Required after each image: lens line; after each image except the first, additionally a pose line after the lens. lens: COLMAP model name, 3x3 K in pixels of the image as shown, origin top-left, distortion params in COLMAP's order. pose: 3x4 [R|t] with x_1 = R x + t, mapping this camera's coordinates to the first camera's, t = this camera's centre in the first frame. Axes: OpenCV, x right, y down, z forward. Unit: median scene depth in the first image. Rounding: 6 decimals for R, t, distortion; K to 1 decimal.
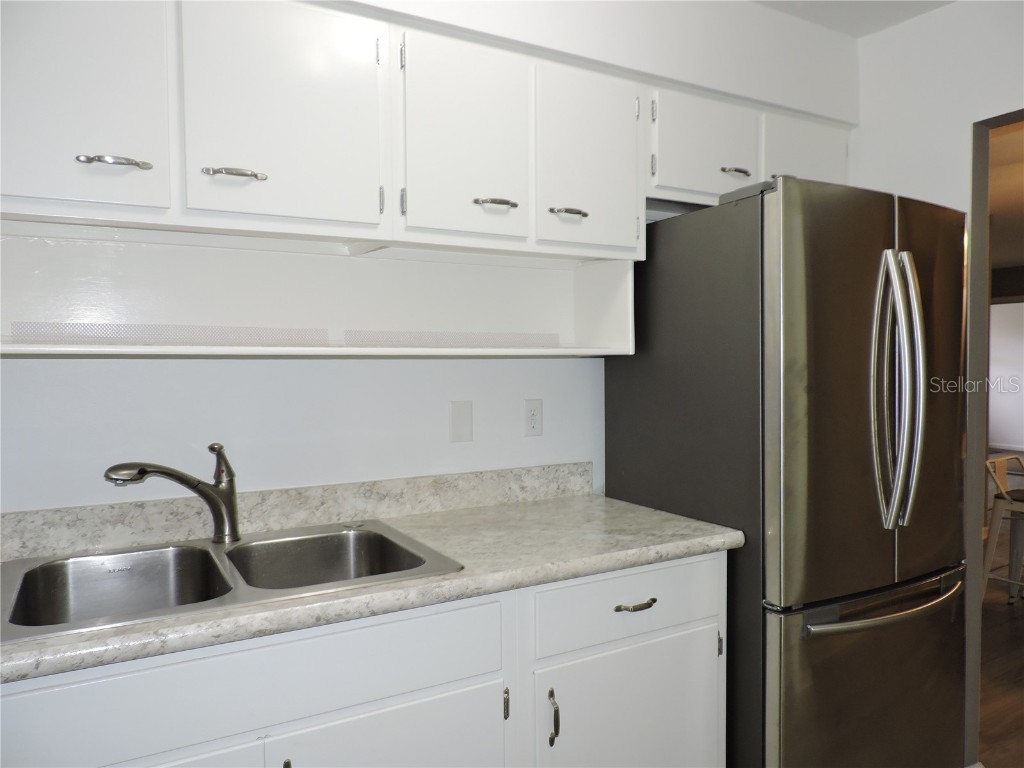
lens RADIAL K [[731.5, 0, 512.4], [0, 731.5, 383.6], [0, 0, 1]] dist [-0.006360, 0.002154]
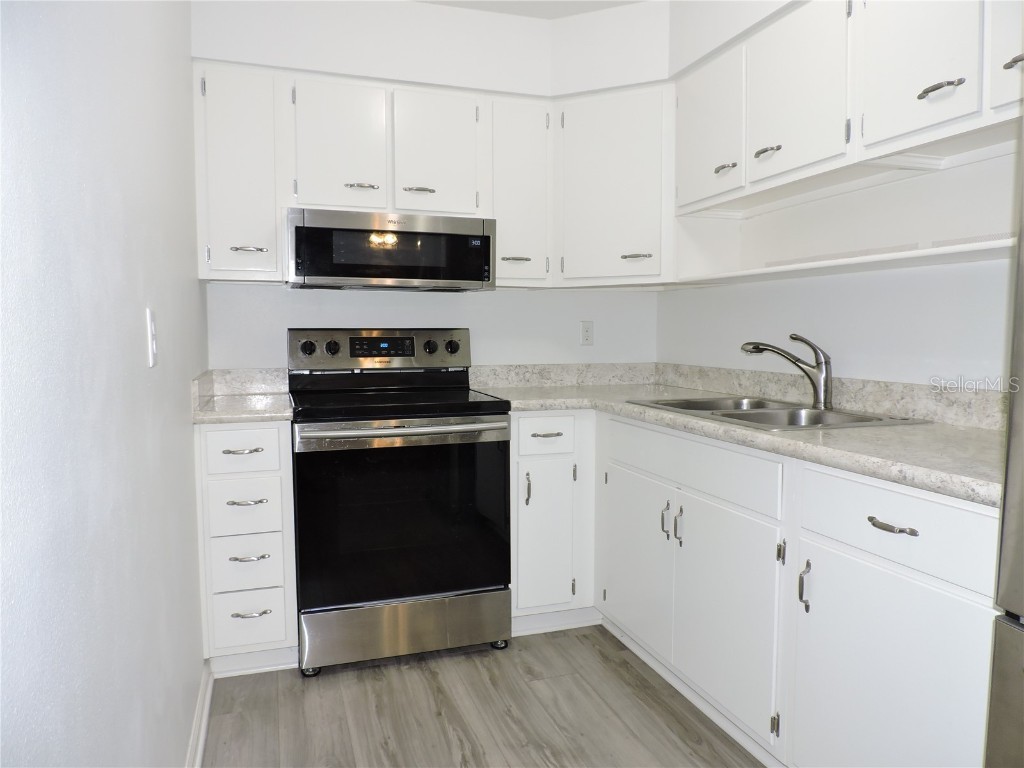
lens RADIAL K [[731.5, 0, 512.4], [0, 731.5, 383.6], [0, 0, 1]] dist [-0.006360, 0.002154]
pose [[-0.173041, 0.117905, -0.977832, 0.955294], [0.046987, 0.992667, 0.111379, -0.011872], [0.983793, -0.026672, -0.177312, 0.620435]]
